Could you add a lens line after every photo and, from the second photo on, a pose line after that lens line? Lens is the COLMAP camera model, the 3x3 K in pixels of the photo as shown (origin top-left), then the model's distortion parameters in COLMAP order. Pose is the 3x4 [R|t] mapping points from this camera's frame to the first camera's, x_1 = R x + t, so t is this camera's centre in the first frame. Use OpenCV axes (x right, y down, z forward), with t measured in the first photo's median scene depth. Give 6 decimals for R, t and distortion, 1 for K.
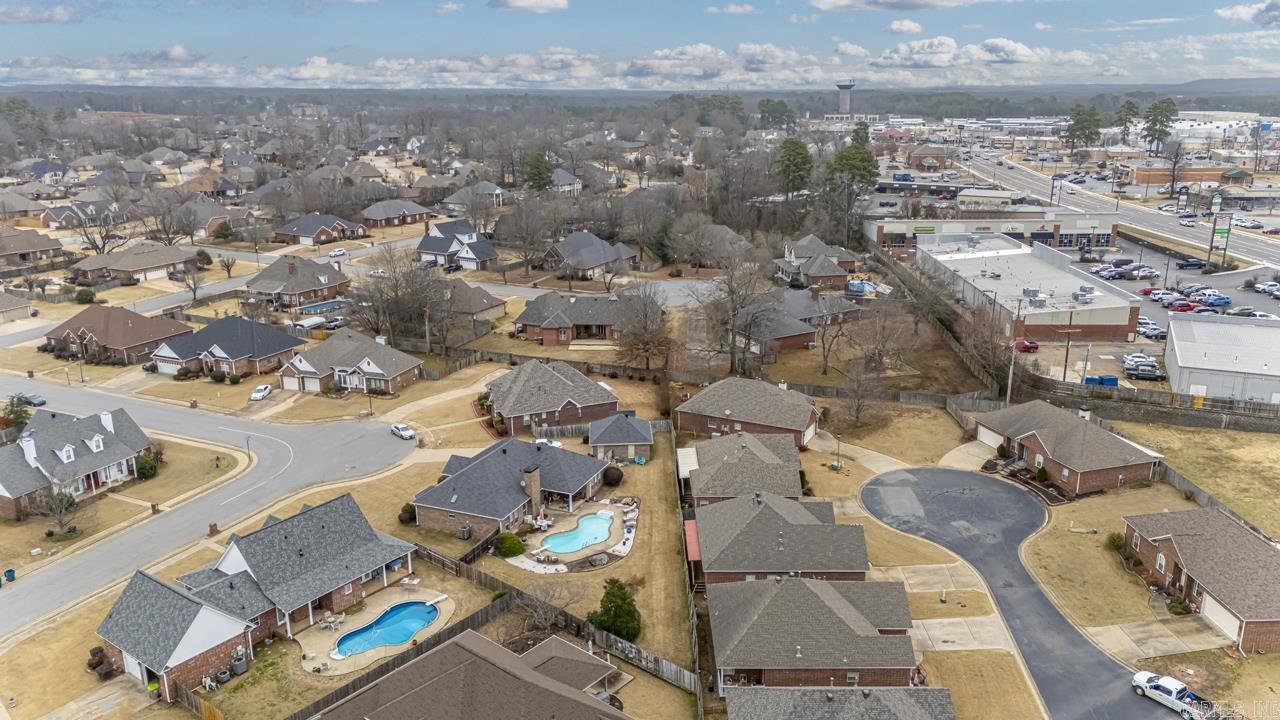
lens RADIAL K [[931.5, 0, 642.0], [0, 931.5, 358.1], [0, 0, 1]] dist [0.090799, -0.091152]
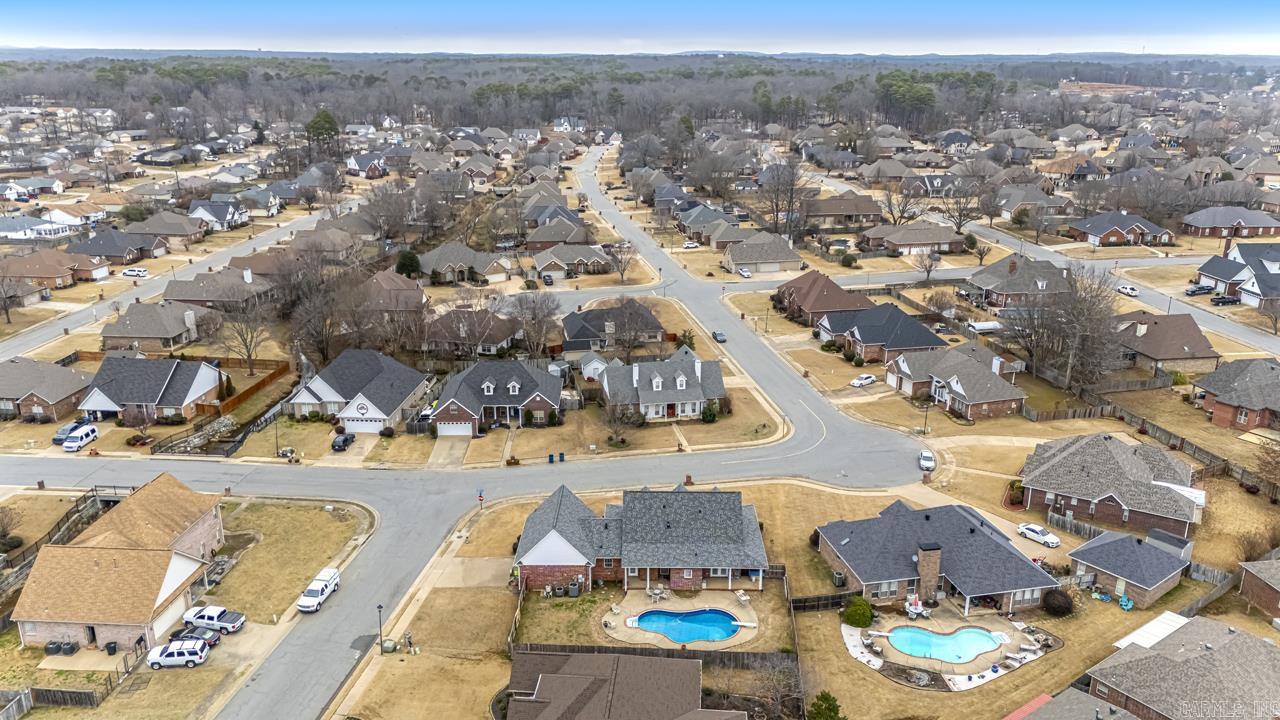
lens RADIAL K [[931.5, 0, 643.7], [0, 931.5, 366.1], [0, 0, 1]] dist [0.090799, -0.091152]
pose [[0.580771, 0.262350, -0.770634, 0.251039], [-0.232564, 0.960665, 0.151777, -0.079868], [0.780140, 0.091074, 0.618940, 0.165231]]
